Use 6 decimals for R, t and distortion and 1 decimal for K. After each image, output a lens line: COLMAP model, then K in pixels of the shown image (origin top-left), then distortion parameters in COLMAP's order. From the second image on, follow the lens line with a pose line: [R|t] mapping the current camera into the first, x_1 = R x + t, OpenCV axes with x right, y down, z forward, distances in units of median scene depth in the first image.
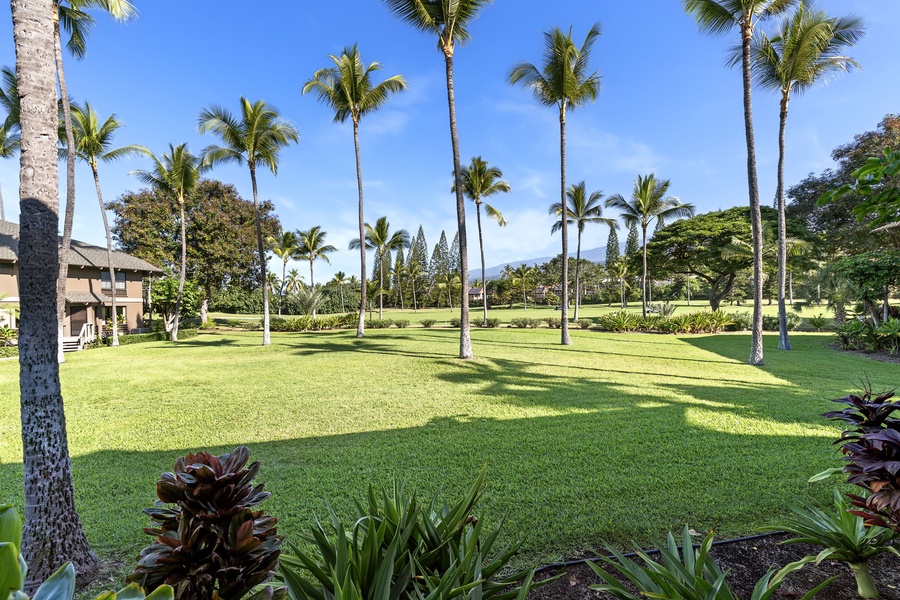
lens RADIAL K [[412.9, 0, 441.1], [0, 412.9, 309.7], [0, 0, 1]] dist [-0.000765, 0.000252]
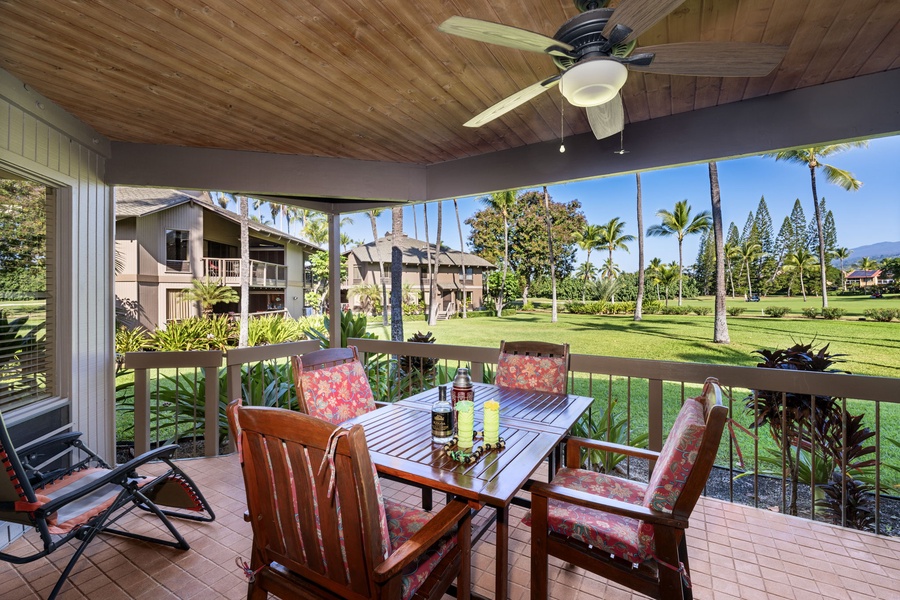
lens RADIAL K [[400.0, 0, 447.9], [0, 400.0, 294.8], [0, 0, 1]] dist [-0.001582, 0.000102]
pose [[0.733389, 0.007544, -0.679767, 0.099896], [-0.011550, 0.999932, -0.001364, 0.004674], [0.679711, 0.008852, 0.733427, -0.065731]]
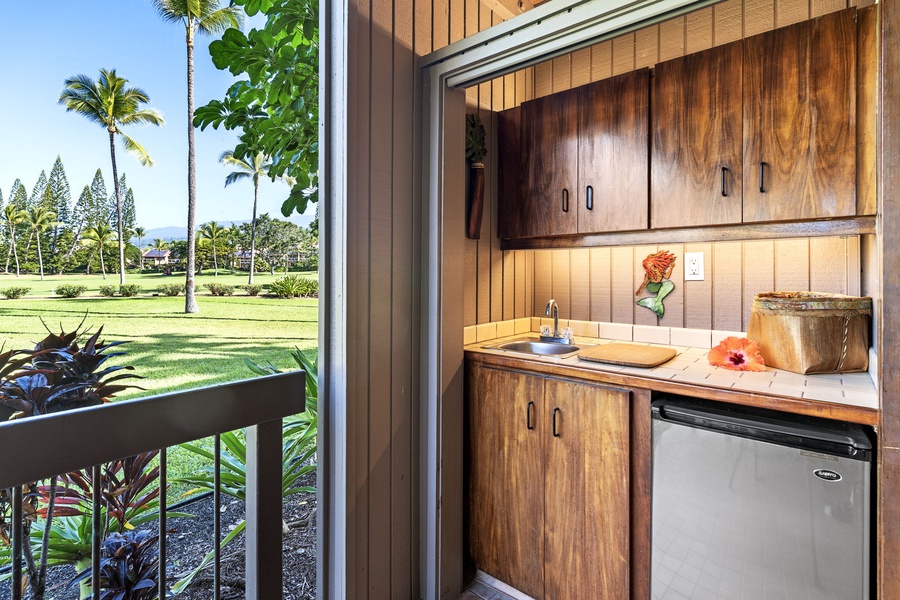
lens RADIAL K [[442.6, 0, 453.2], [0, 442.6, 269.7], [0, 0, 1]] dist [-0.002793, -0.001257]
pose [[0.797733, 0.013322, 0.602863, 0.104504], [-0.001279, 0.999791, -0.020400, 0.008295], [-0.603009, 0.015503, 0.797584, -0.010378]]
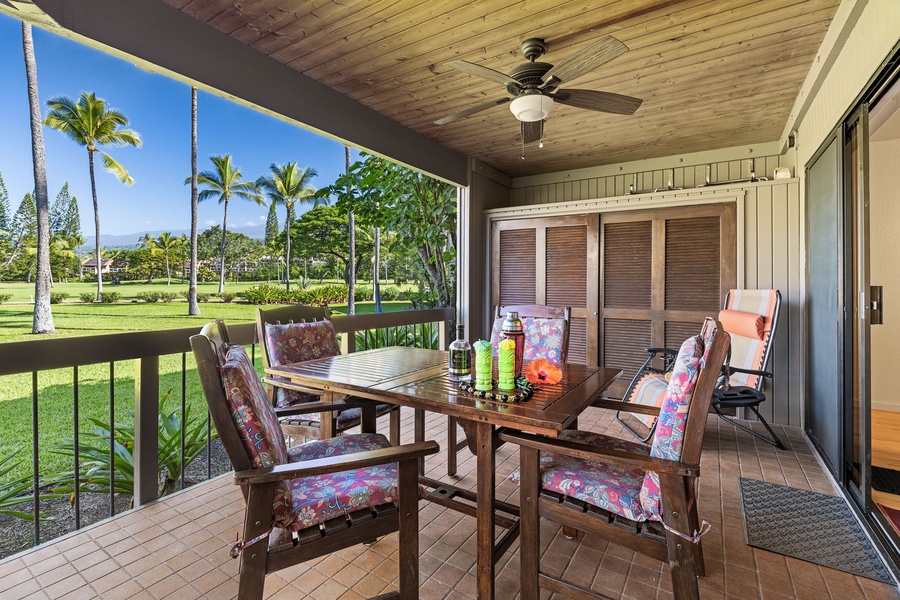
lens RADIAL K [[414.4, 0, 445.4], [0, 414.4, 282.7], [0, 0, 1]] dist [-0.002536, -0.000517]
pose [[0.714460, 0.014980, 0.699515, 0.023393], [-0.005266, 0.999858, -0.016033, 0.010911], [-0.699656, 0.007772, 0.714438, -0.062966]]
